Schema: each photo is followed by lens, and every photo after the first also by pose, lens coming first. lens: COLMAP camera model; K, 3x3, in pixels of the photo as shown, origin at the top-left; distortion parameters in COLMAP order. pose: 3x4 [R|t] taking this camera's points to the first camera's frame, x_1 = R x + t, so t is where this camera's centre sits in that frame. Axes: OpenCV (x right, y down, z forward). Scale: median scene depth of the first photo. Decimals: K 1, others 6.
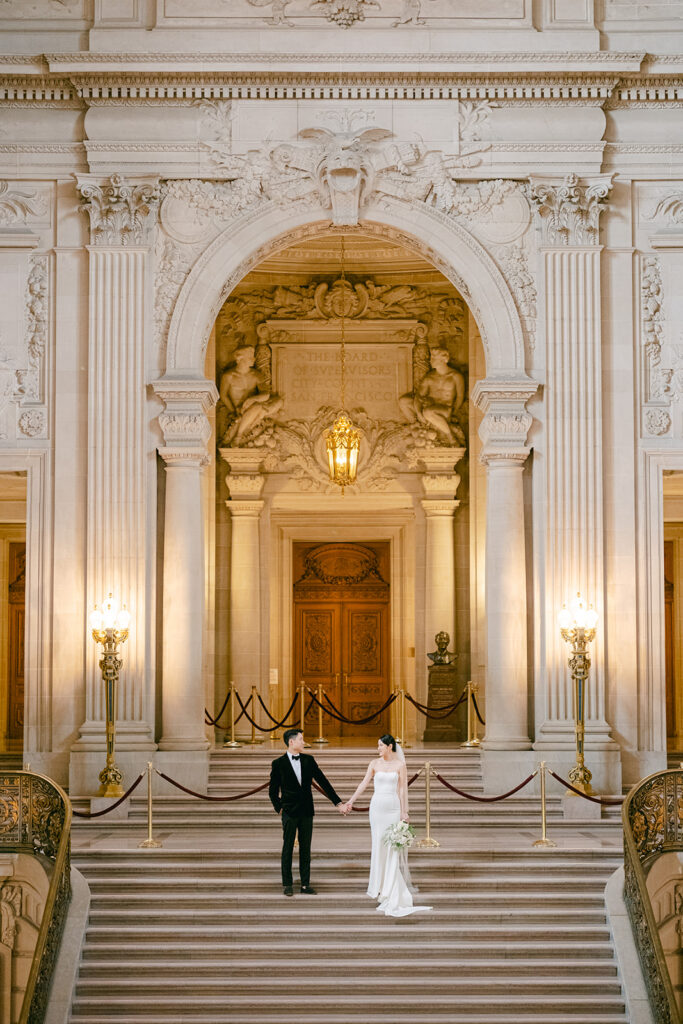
lens RADIAL K [[2369.1, 0, 341.4], [0, 2369.1, 475.5], [0, 0, 1]] dist [0.061048, 0.188866]
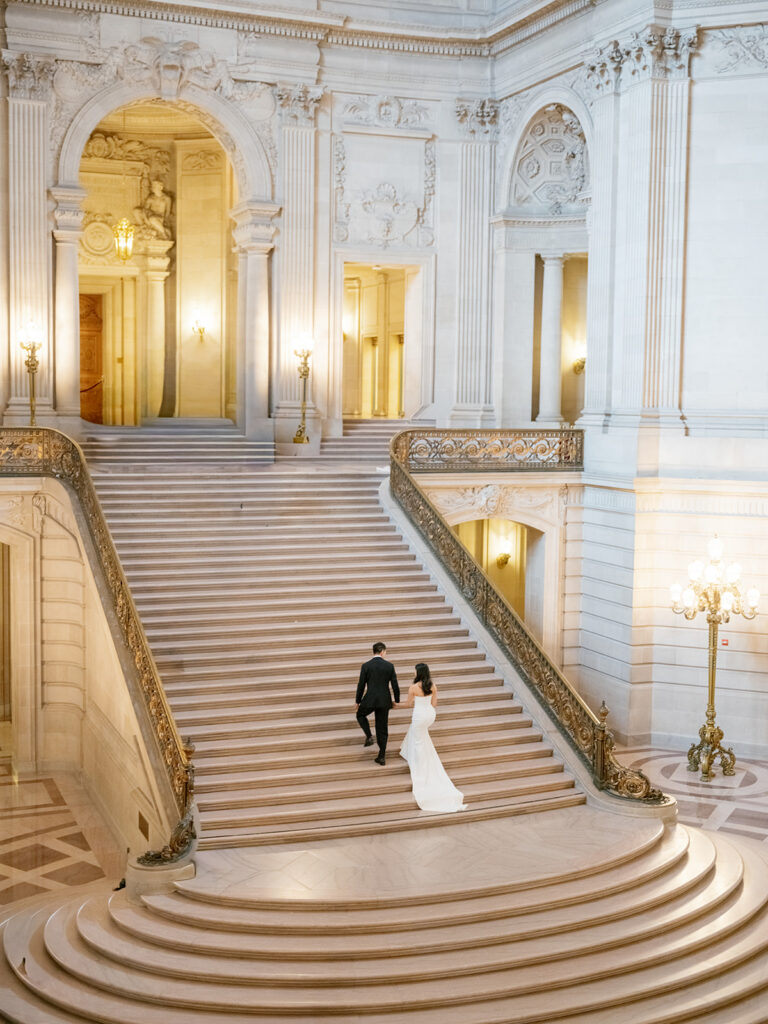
lens RADIAL K [[1303.8, 0, 386.2], [0, 1303.8, 479.5], [0, 0, 1]] dist [-0.001214, 0.028573]
pose [[0.925686, -0.007516, 0.378219, -0.203530], [-0.053323, 0.987228, 0.150127, 0.010500], [-0.374517, -0.159138, 0.913462, 0.071601]]
